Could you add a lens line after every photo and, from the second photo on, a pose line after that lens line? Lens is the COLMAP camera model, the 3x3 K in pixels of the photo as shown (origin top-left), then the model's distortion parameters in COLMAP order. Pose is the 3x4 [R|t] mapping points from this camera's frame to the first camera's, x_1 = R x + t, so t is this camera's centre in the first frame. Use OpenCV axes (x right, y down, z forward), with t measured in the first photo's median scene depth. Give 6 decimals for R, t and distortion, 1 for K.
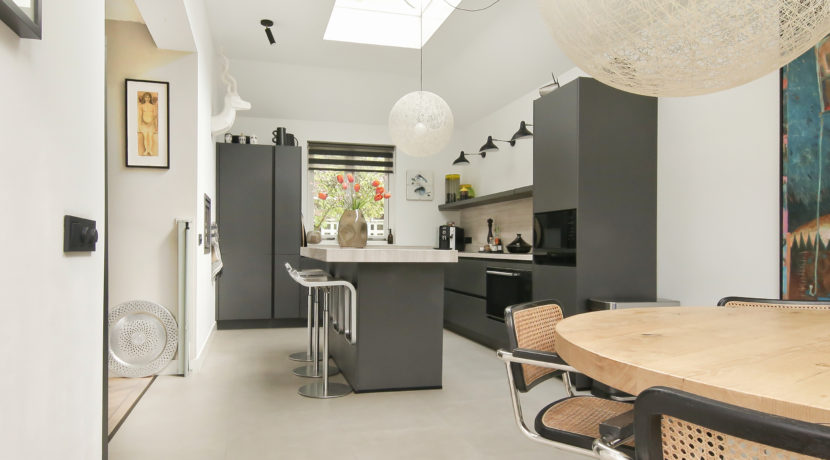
lens RADIAL K [[521.6, 0, 371.2], [0, 521.6, 245.4], [0, 0, 1]] dist [0.005619, 0.000136]
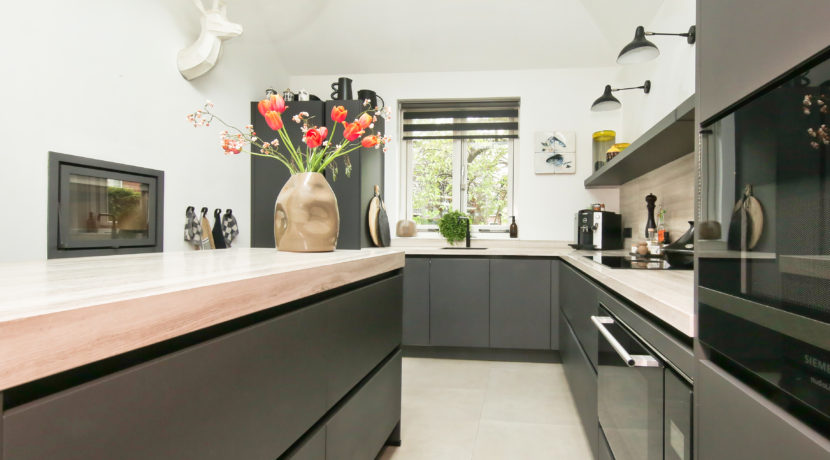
lens RADIAL K [[404.0, 0, 473.2], [0, 404.0, 231.9], [0, 0, 1]] dist [0.004630, 0.003007]
pose [[0.952617, 0.001681, -0.304166, 0.159804], [-0.002314, 0.999996, -0.001722, -0.009682], [0.304162, 0.002345, 0.952617, 0.481139]]
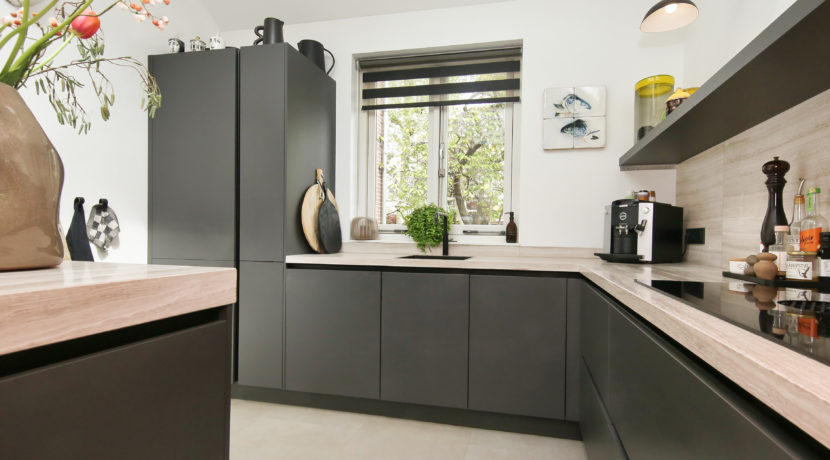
lens RADIAL K [[404.0, 0, 428.4], [0, 404.0, 238.3], [0, 0, 1]] dist [0.004630, 0.003007]
pose [[0.904383, 0.010311, -0.426598, 0.136752], [-0.010527, 0.999943, 0.001850, -0.006854], [0.426592, 0.002817, 0.904440, 0.647281]]
